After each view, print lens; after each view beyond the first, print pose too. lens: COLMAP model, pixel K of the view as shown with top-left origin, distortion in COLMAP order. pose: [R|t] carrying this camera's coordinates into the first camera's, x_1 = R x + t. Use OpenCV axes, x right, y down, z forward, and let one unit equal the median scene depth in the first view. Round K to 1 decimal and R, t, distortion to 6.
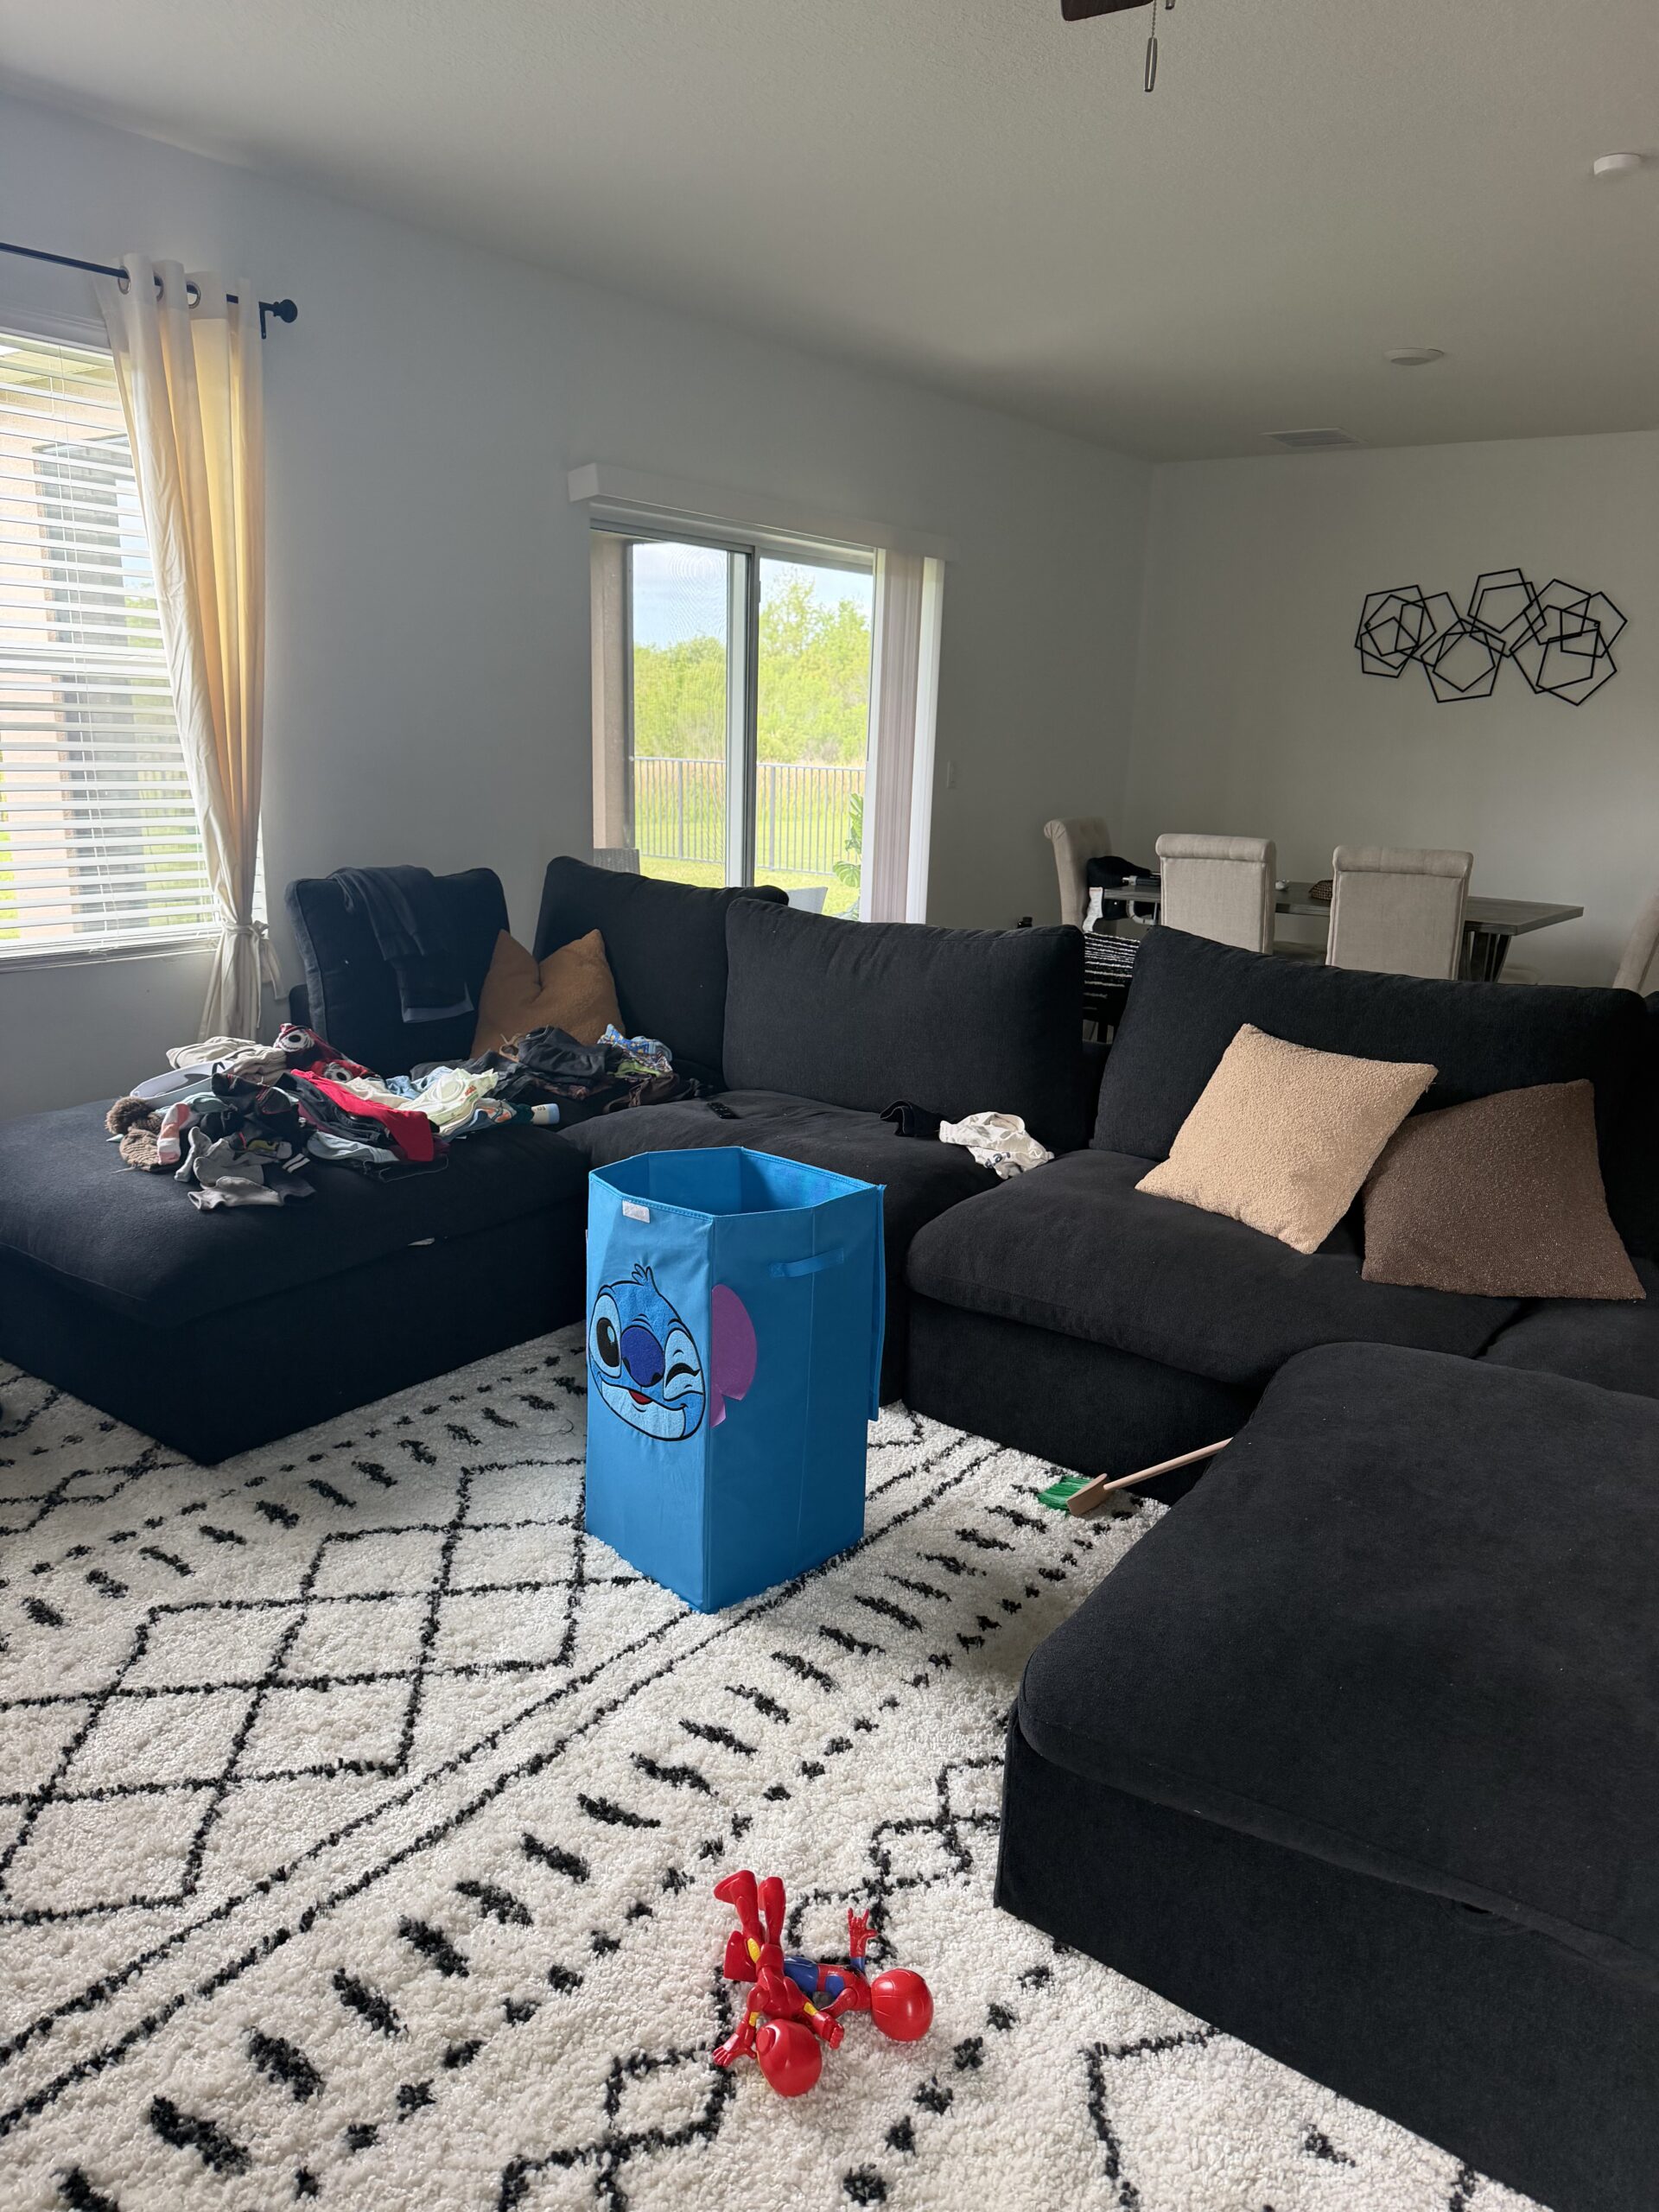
lens RADIAL K [[1526.4, 0, 829.5], [0, 1526.4, 1106.0], [0, 0, 1]] dist [0.051342, -0.070222]
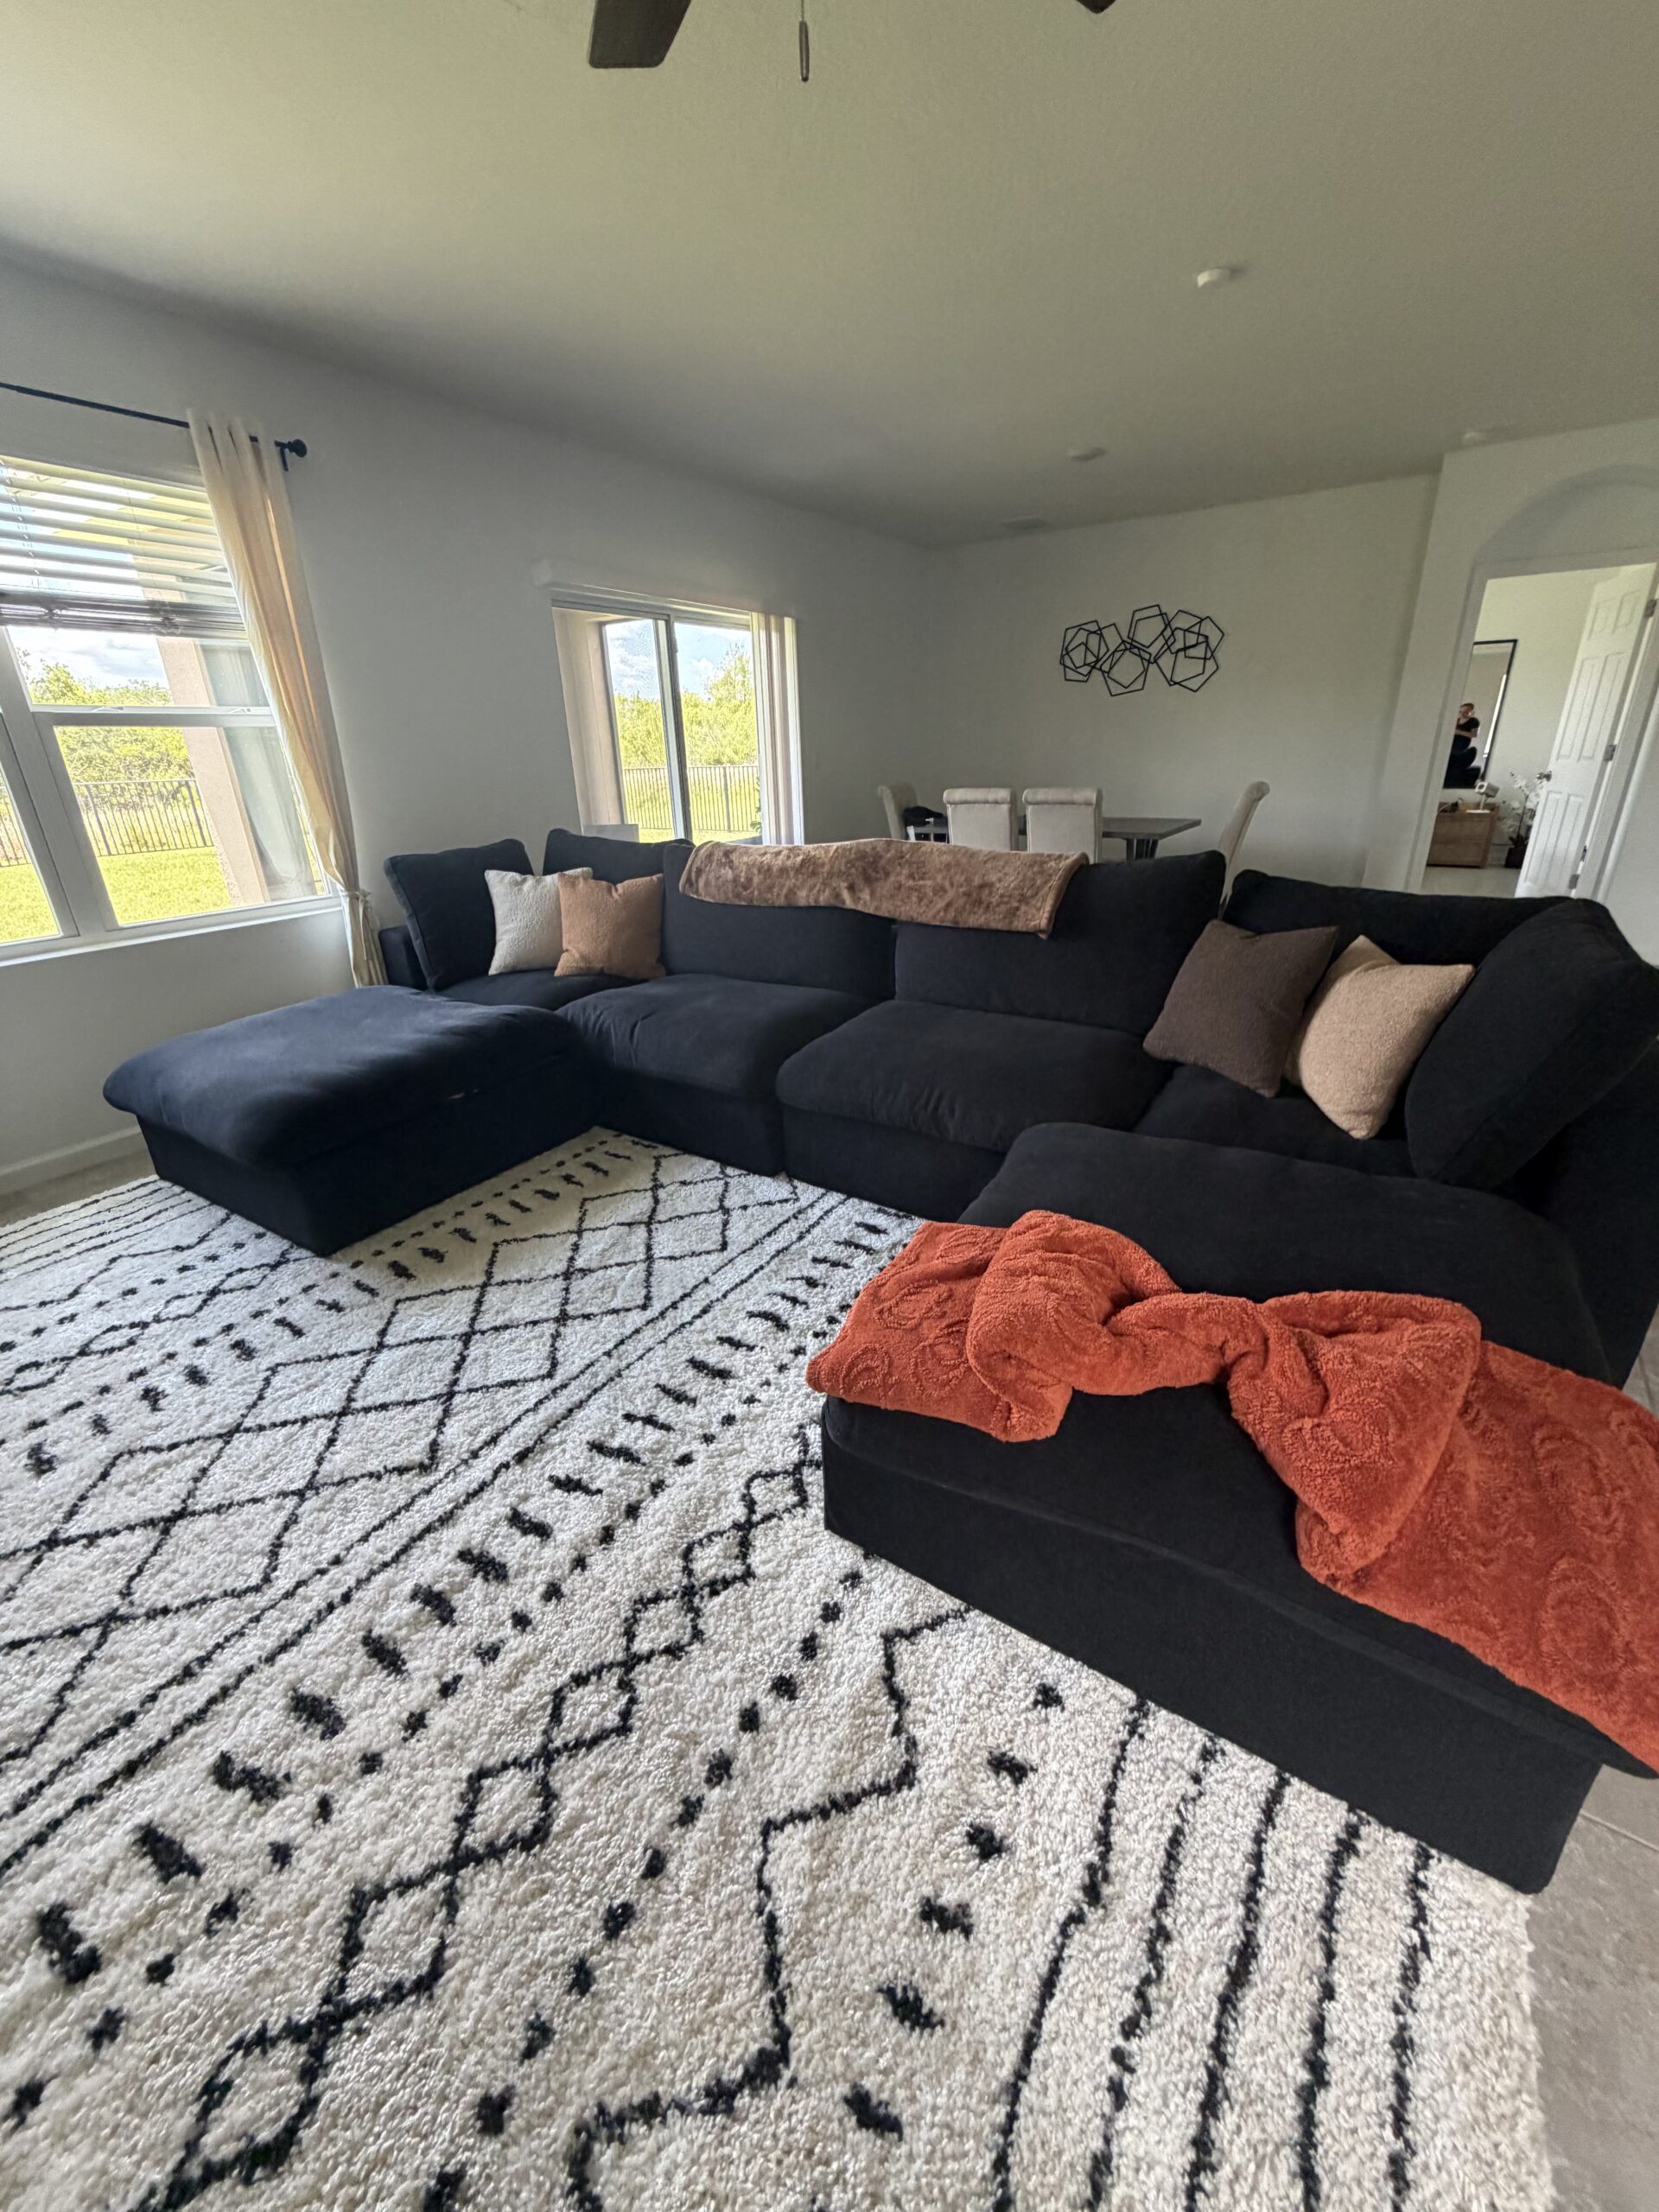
lens RADIAL K [[885.6, 0, 830.0], [0, 885.6, 1092.7], [0, 0, 1]] dist [0.000275, -0.000072]
pose [[0.995294, -0.084424, 0.047562, 0.089660], [0.077240, 0.987600, 0.136675, -0.010716], [-0.058510, -0.132358, 0.989474, 0.177136]]
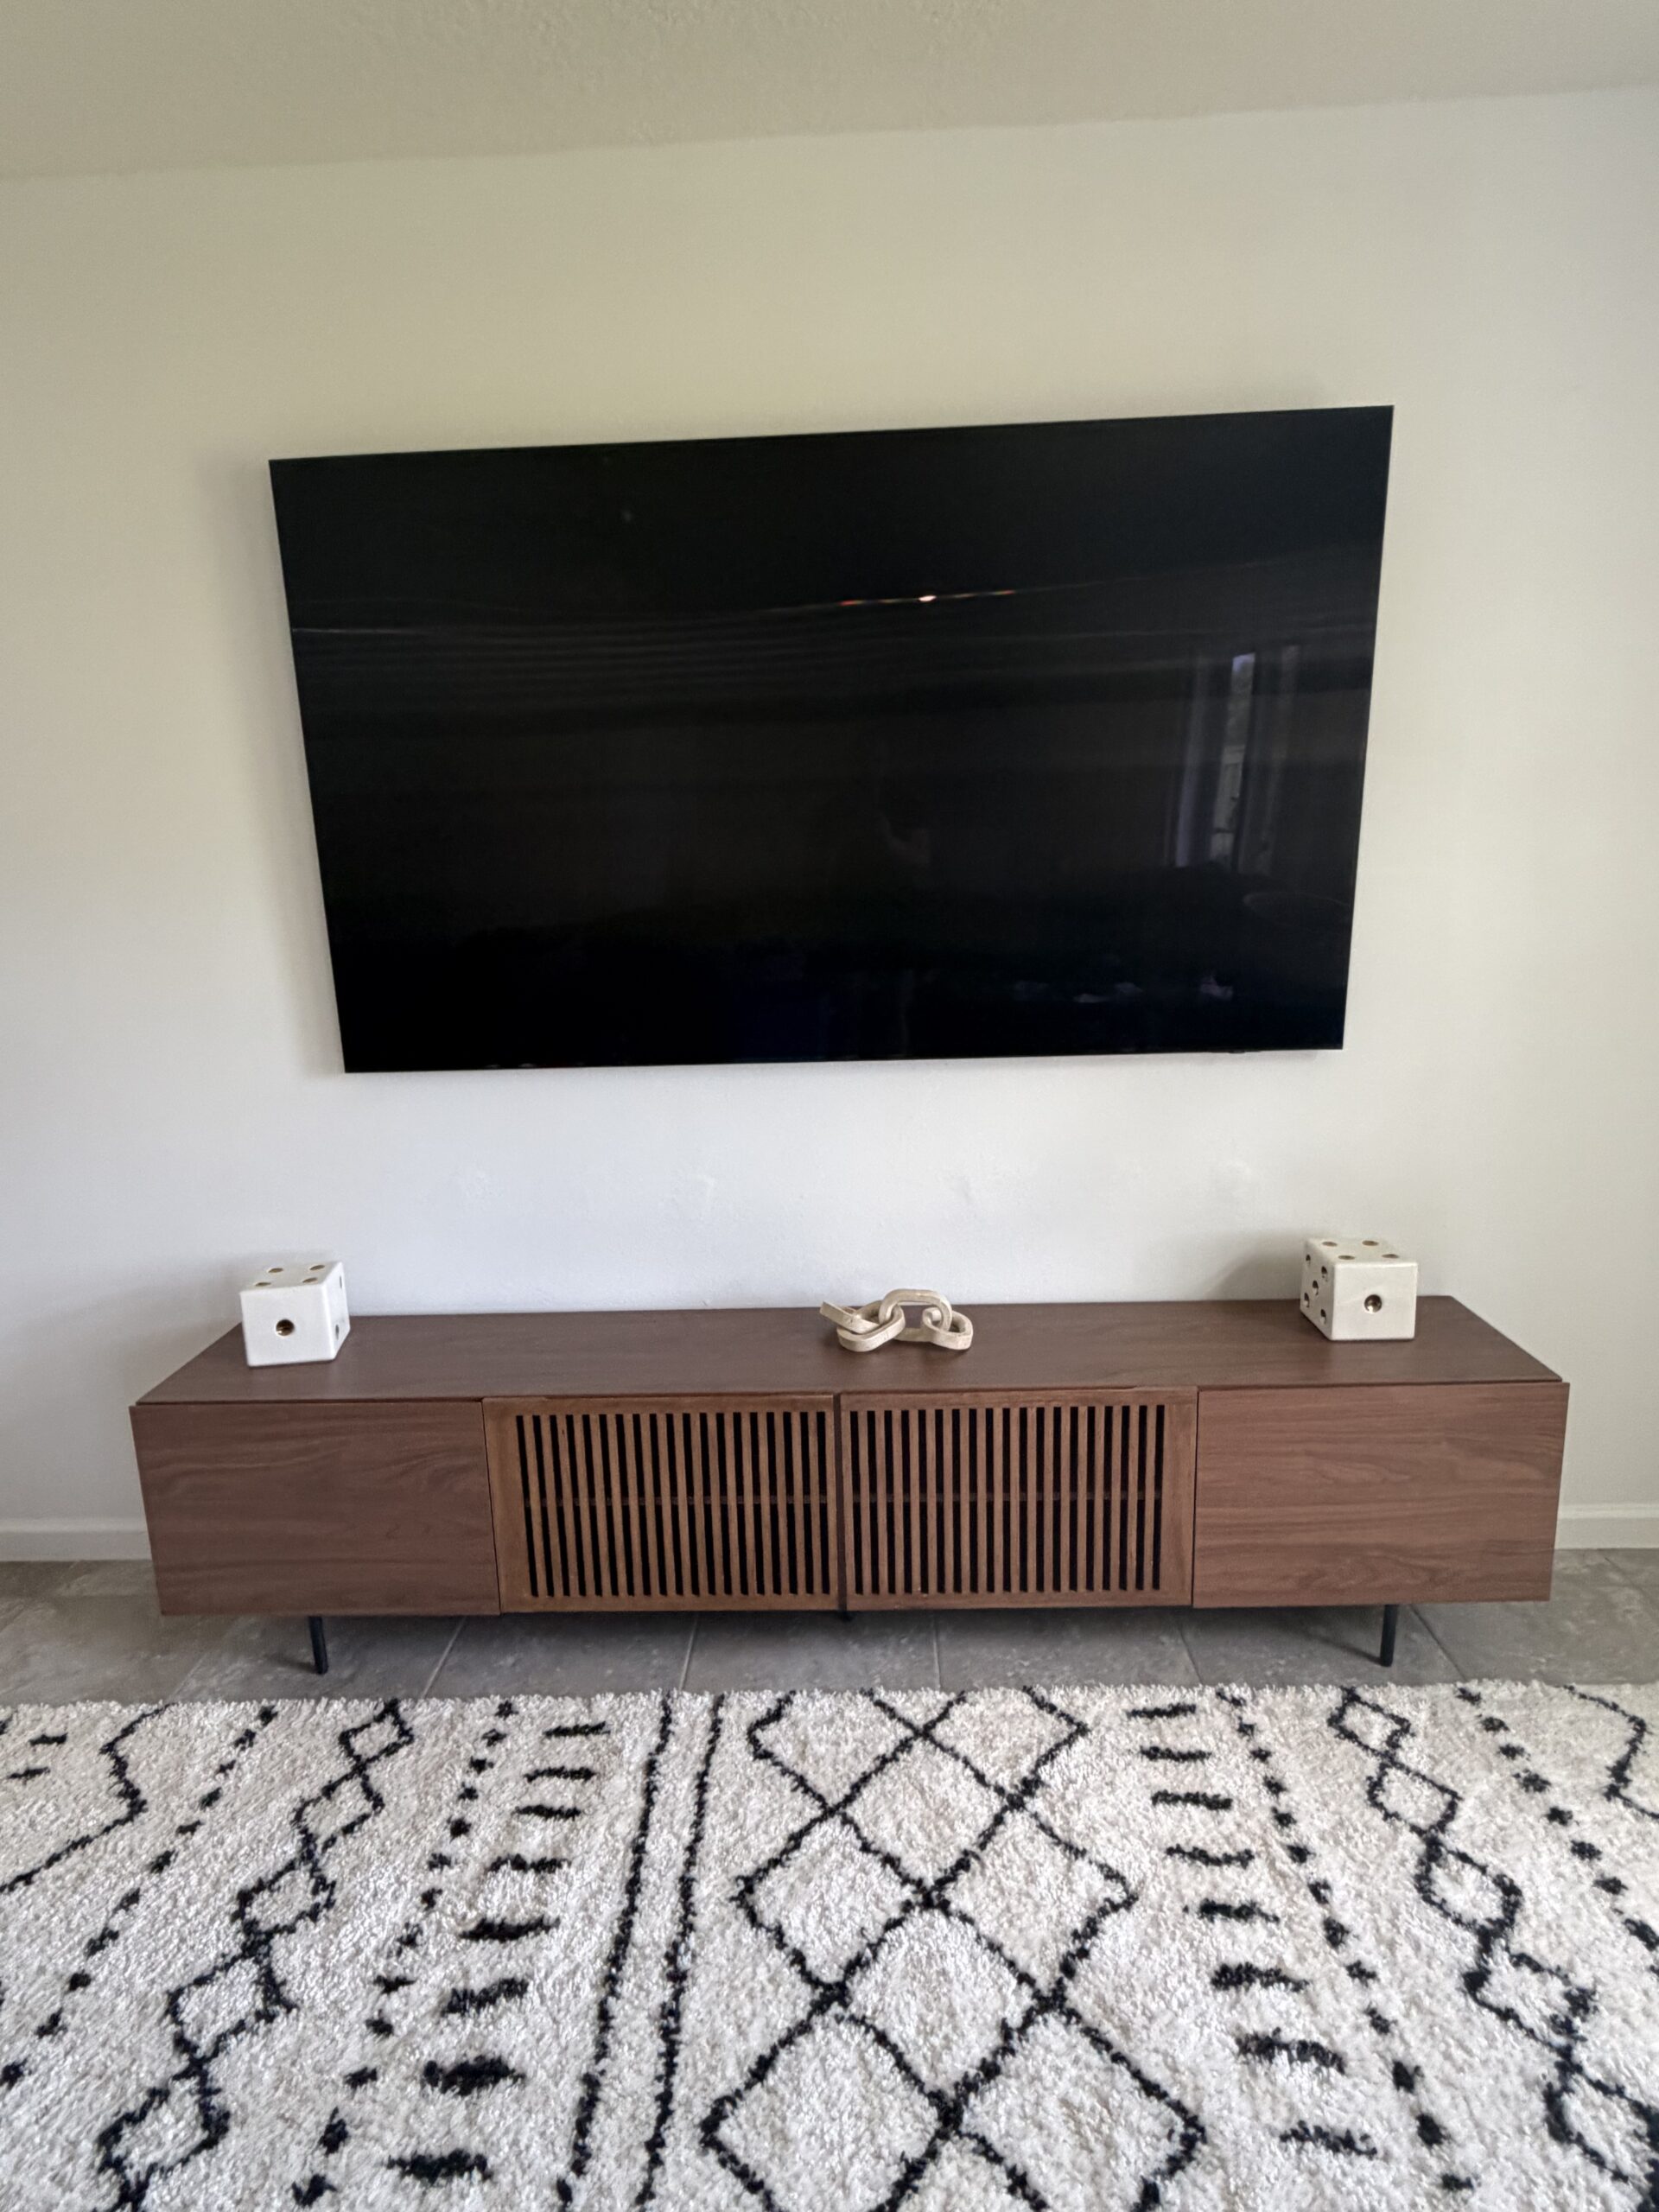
lens RADIAL K [[1194.4, 0, 824.6], [0, 1194.4, 1098.2], [0, 0, 1]] dist [-0.000662, -0.000456]
pose [[-0.806574, 0.100578, -0.582514, -0.087550], [-0.138007, 0.926149, 0.351001, -0.310925], [0.574798, 0.363499, -0.733127, 1.138722]]
